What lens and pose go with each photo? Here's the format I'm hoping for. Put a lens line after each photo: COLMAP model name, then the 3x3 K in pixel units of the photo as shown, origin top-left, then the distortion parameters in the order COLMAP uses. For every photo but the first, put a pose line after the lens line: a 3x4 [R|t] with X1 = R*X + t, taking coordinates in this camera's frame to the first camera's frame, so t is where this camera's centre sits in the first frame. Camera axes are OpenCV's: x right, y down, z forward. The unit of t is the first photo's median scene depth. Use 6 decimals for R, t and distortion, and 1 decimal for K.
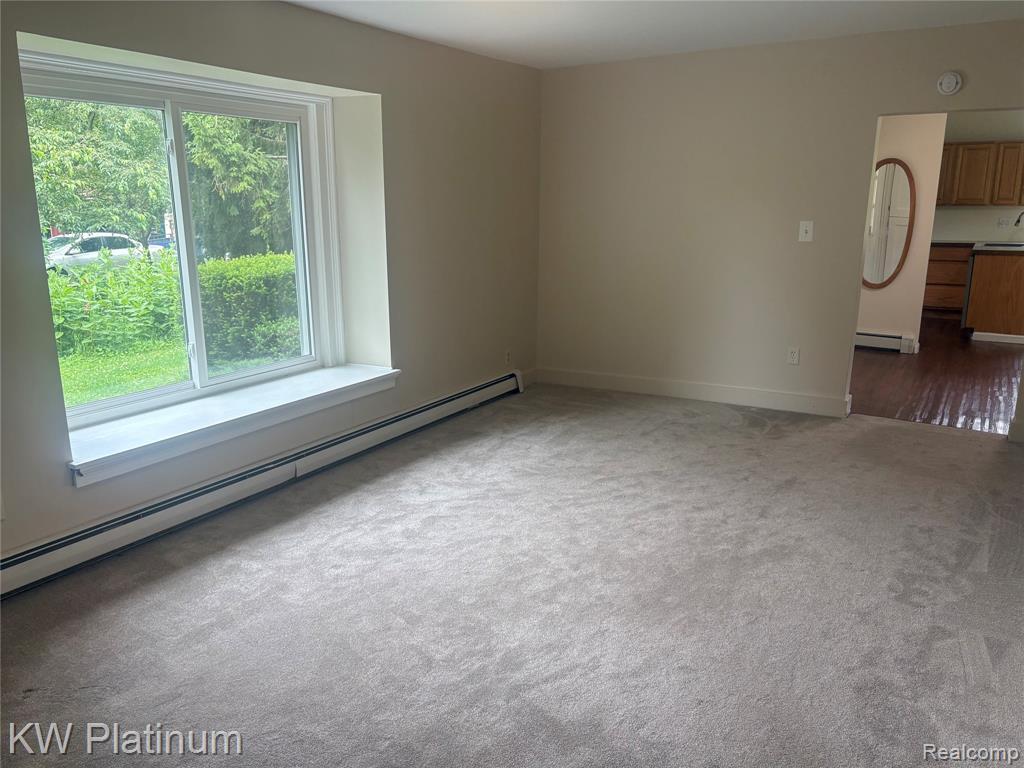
lens RADIAL K [[760.9, 0, 512.0], [0, 760.9, 384.0], [0, 0, 1]] dist [0.049448, -0.082660]
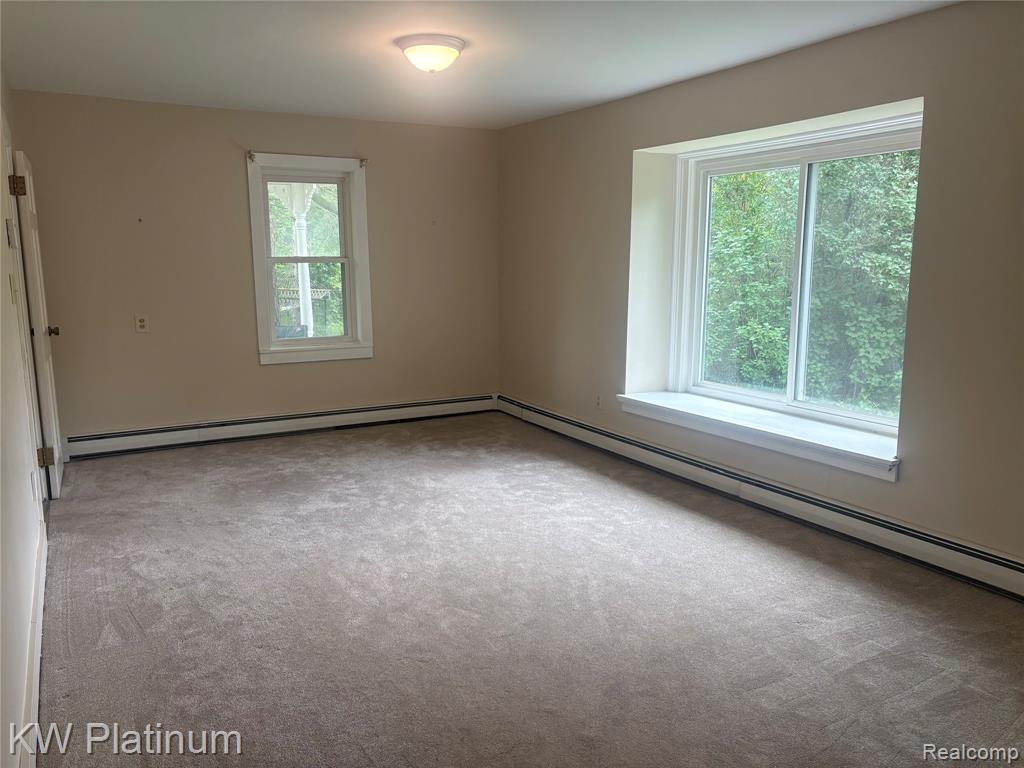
lens RADIAL K [[760.9, 0, 512.0], [0, 760.9, 384.0], [0, 0, 1]] dist [0.049448, -0.082660]
pose [[-0.494478, 0.142678, -0.857400, 0.744070], [-0.196893, 0.942406, 0.270376, -0.245069], [0.846596, 0.302511, -0.437907, 1.113205]]
